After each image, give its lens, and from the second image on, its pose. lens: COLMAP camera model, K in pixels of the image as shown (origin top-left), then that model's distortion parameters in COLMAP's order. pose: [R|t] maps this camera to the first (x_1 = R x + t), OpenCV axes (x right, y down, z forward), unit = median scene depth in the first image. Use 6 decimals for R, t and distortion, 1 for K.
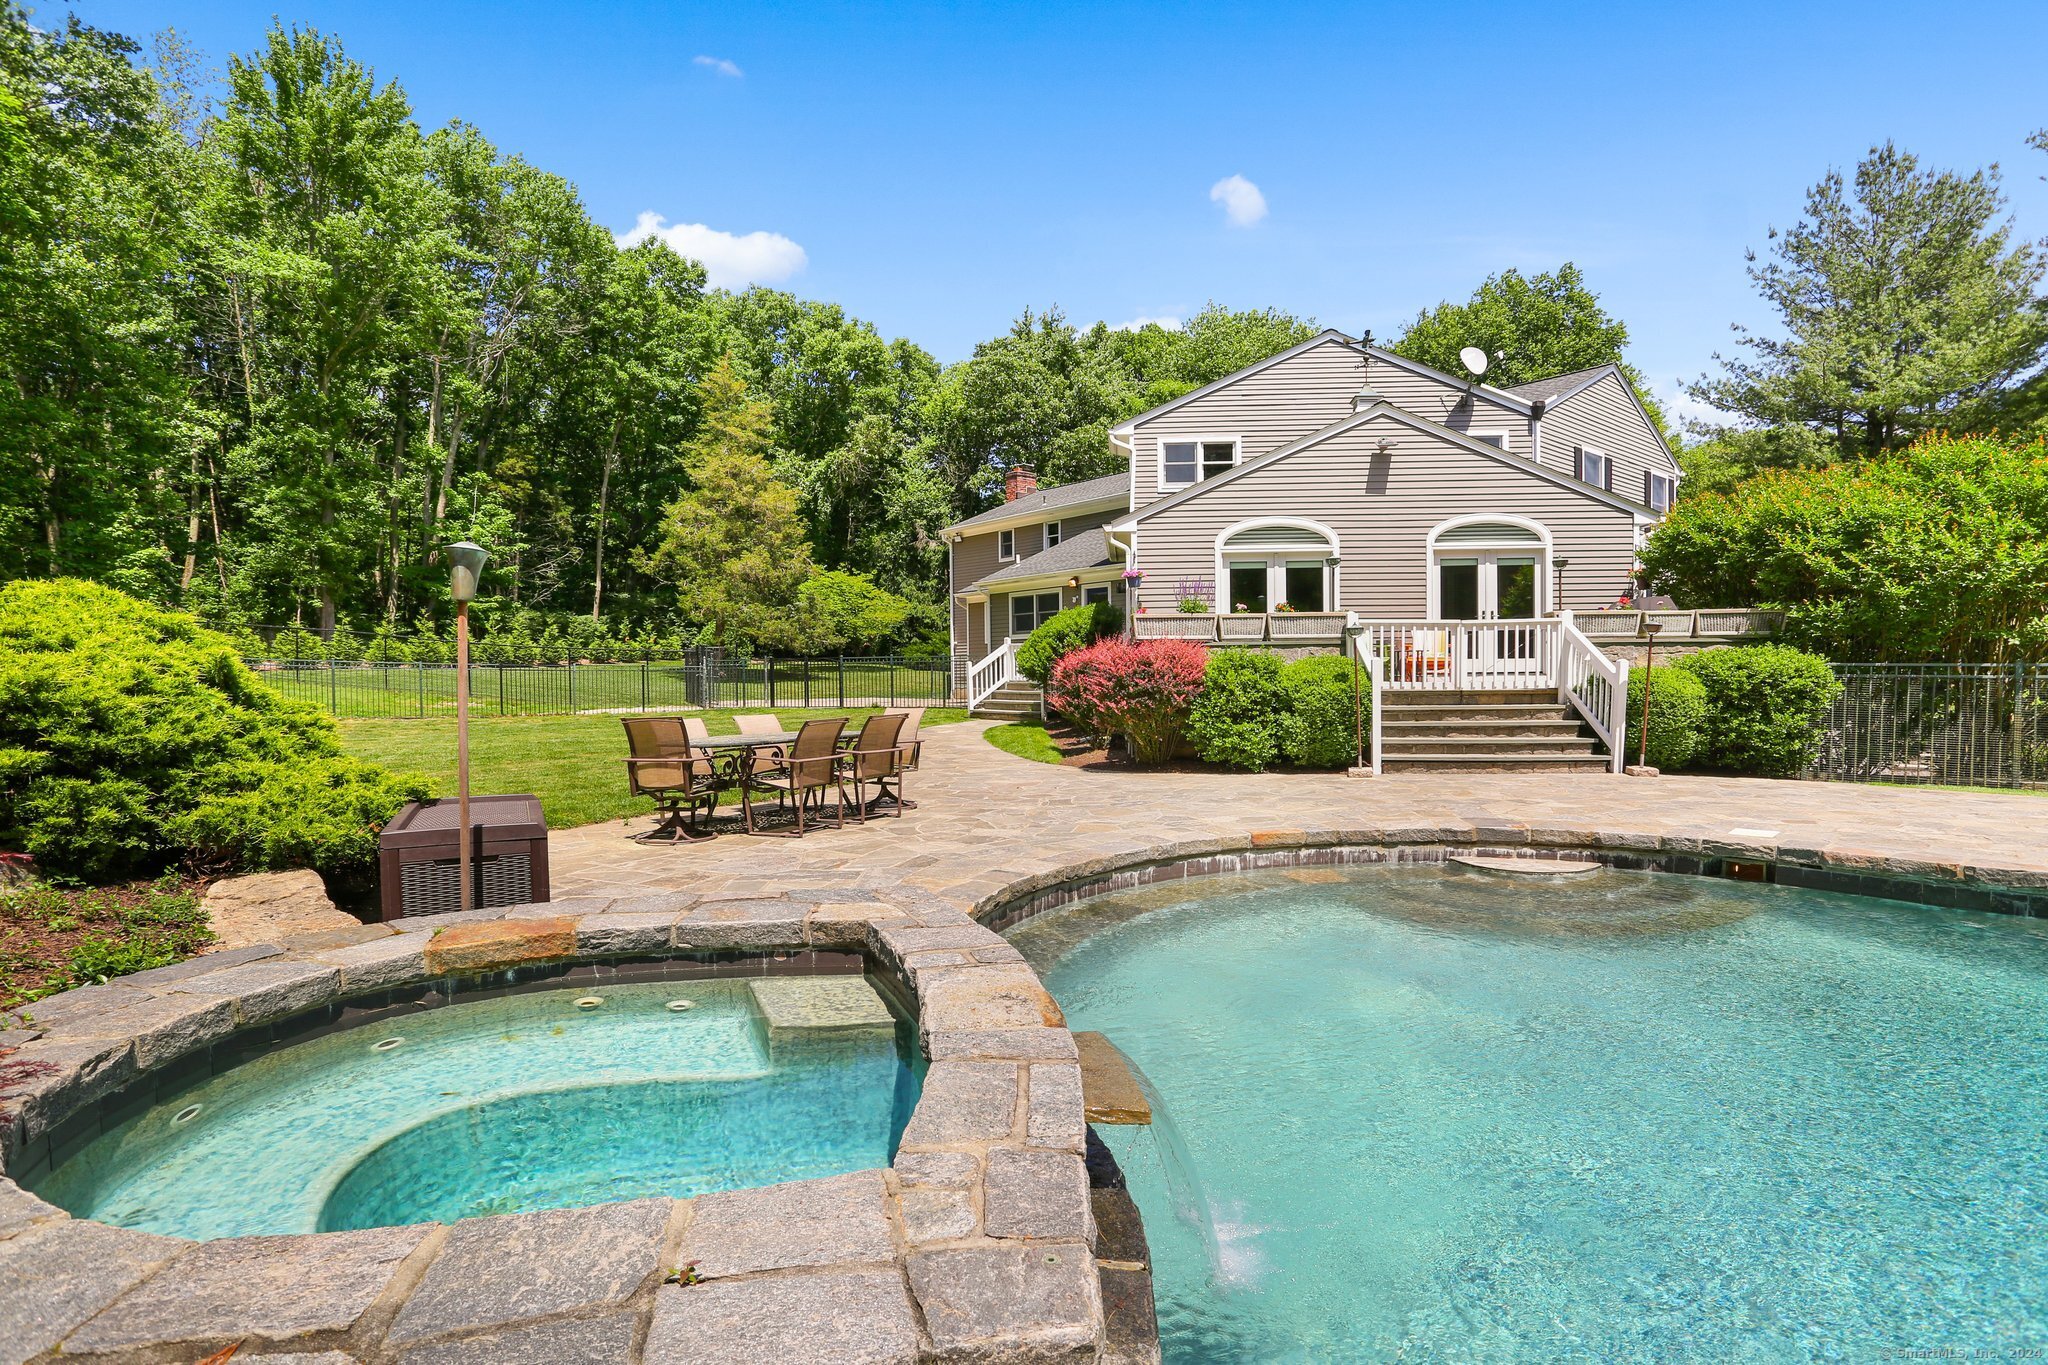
lens RADIAL K [[1002.2, 0, 1026.2], [0, 1002.2, 673.1], [0, 0, 1]] dist [-0.069537, 0.032623]
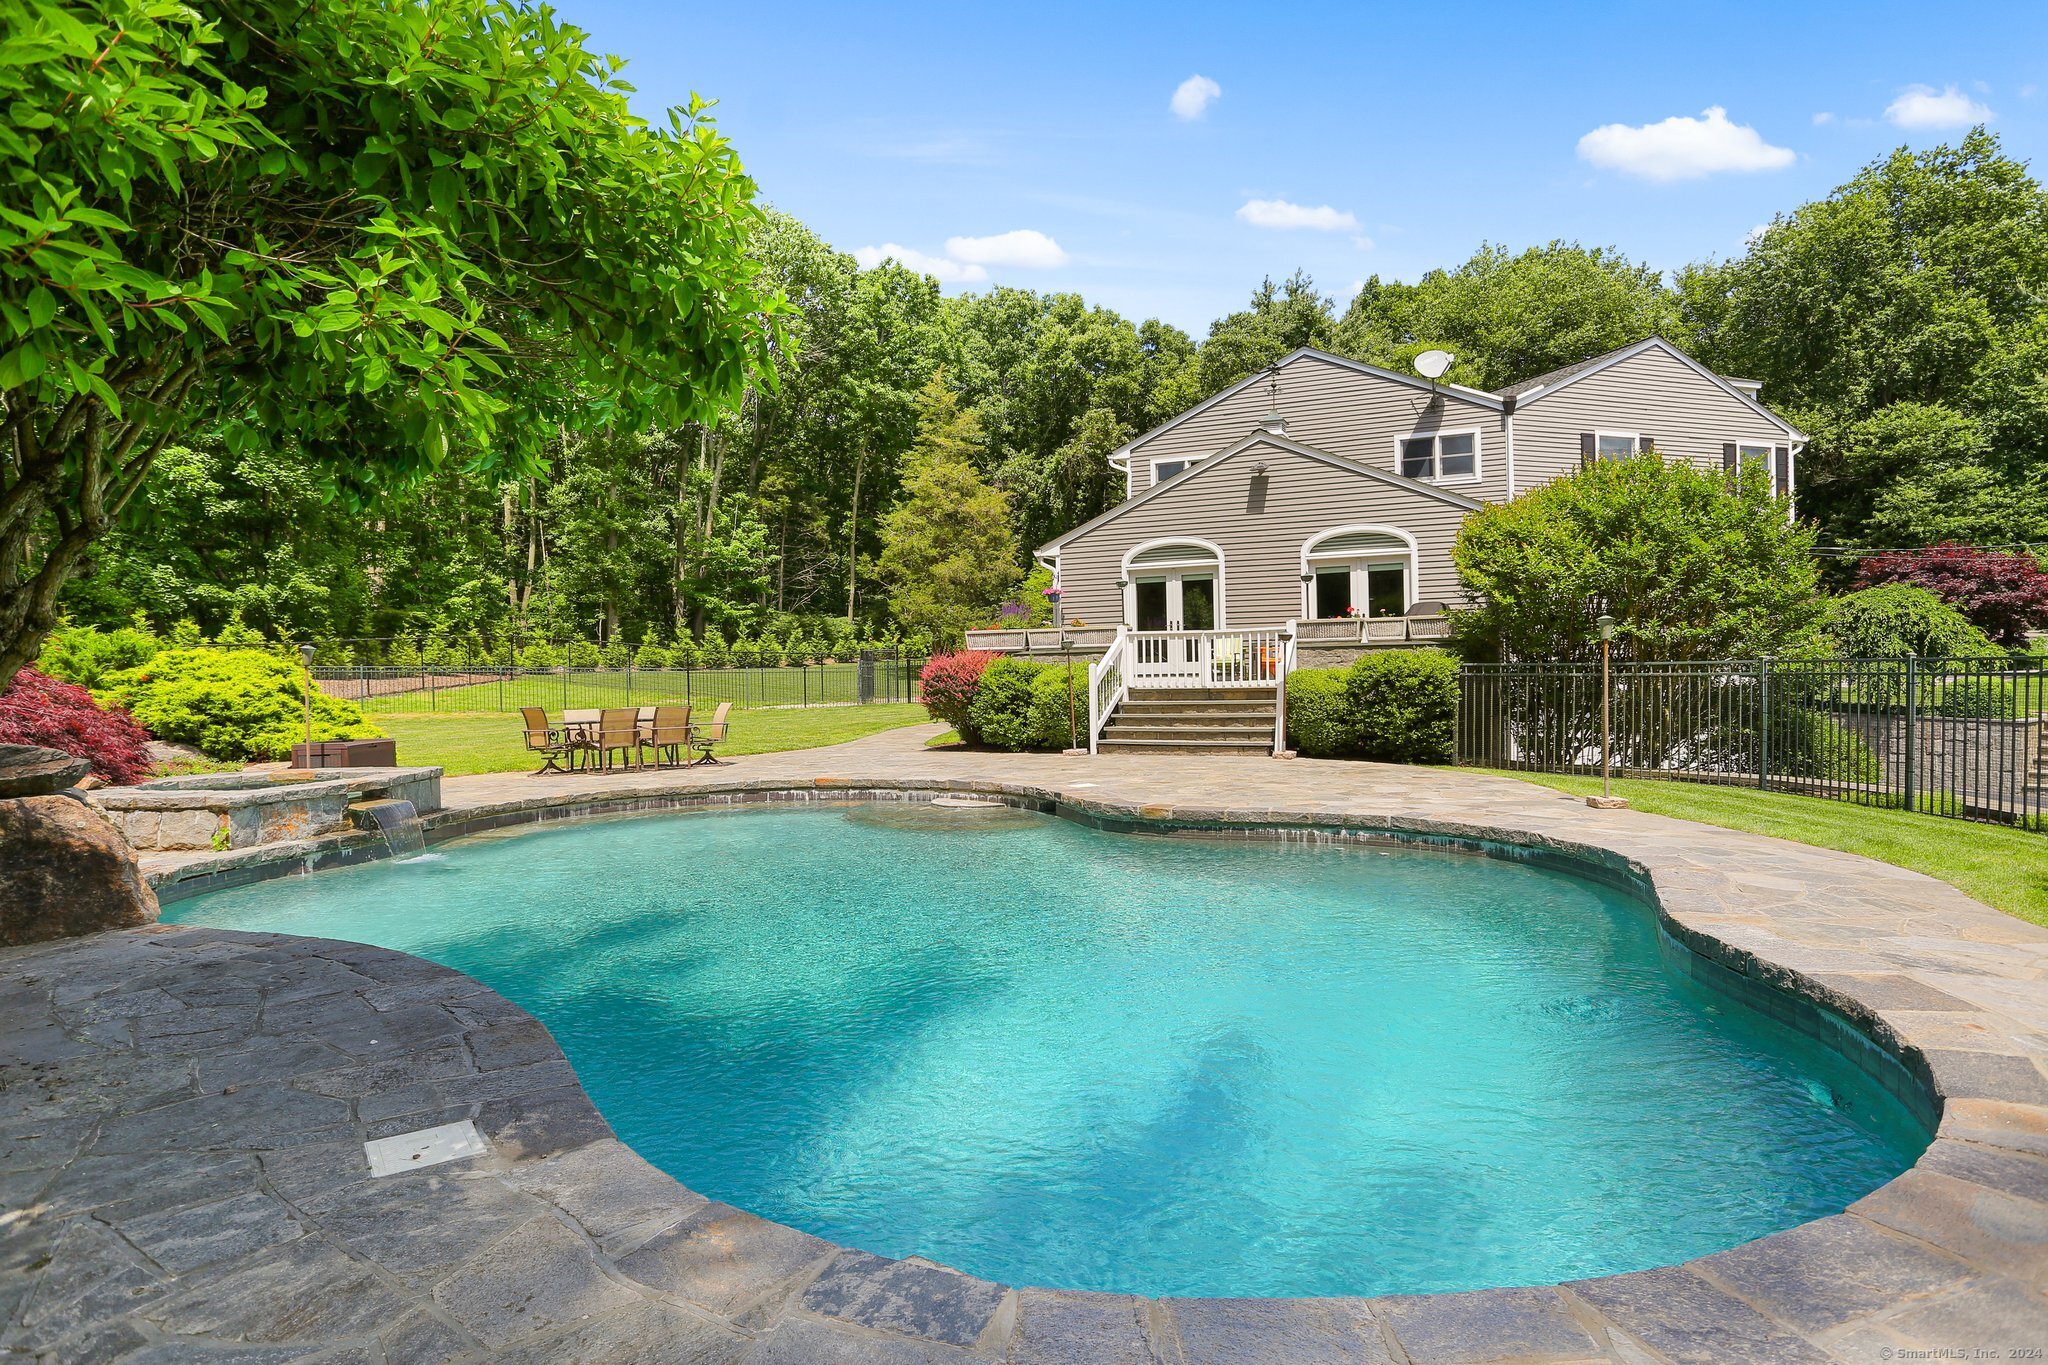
lens RADIAL K [[1129.7, 0, 1024.8], [0, 1129.7, 654.4], [0, 0, 1]] dist [-0.055540, 0.001372]
pose [[0.942576, -0.015545, -0.333630, 0.187335], [0.012557, 0.999859, -0.011111, -0.003087], [0.333755, 0.006284, 0.942639, -0.102118]]
